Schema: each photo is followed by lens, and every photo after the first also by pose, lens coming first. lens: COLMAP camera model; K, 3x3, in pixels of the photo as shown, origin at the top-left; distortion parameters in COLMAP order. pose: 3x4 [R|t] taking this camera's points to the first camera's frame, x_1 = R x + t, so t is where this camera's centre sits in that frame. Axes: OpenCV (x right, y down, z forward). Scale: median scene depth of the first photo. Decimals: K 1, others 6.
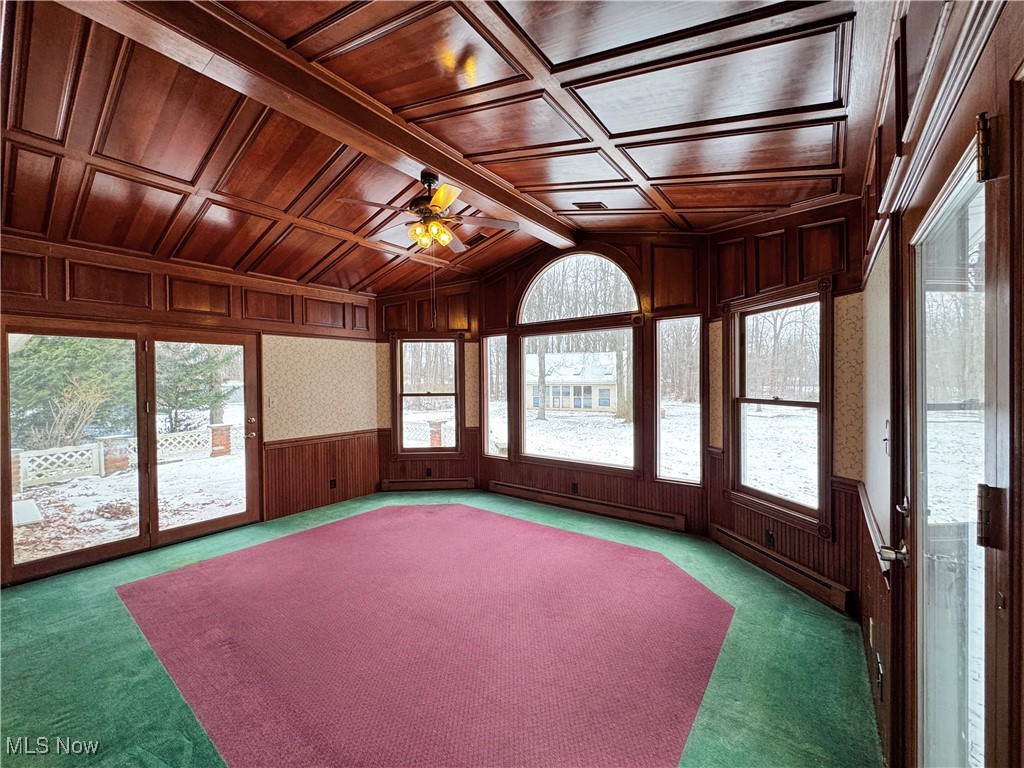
lens RADIAL K [[405.6, 0, 512.0], [0, 405.6, 384.0], [0, 0, 1]] dist [-0.001702, -0.000419]
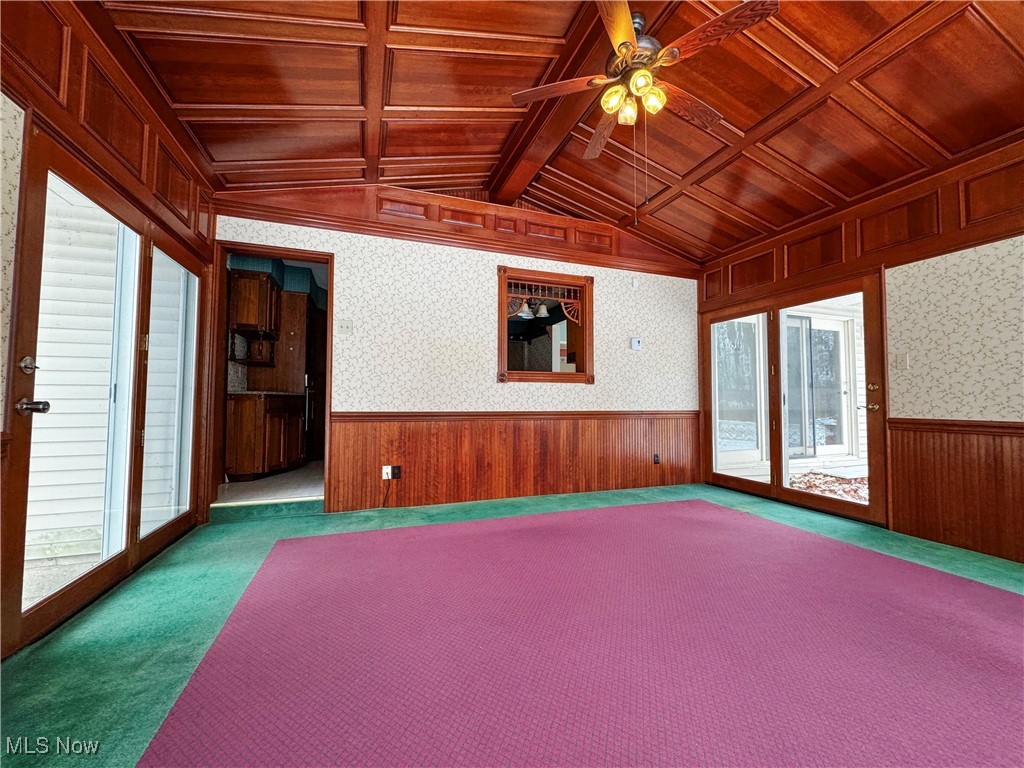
lens RADIAL K [[405.6, 0, 512.0], [0, 405.6, 384.0], [0, 0, 1]] dist [-0.001702, -0.000419]
pose [[-0.539551, -0.022851, -0.841643, 0.362204], [-0.006894, 0.999718, -0.022723, 0.106609], [0.841925, -0.006458, -0.539556, 0.844355]]
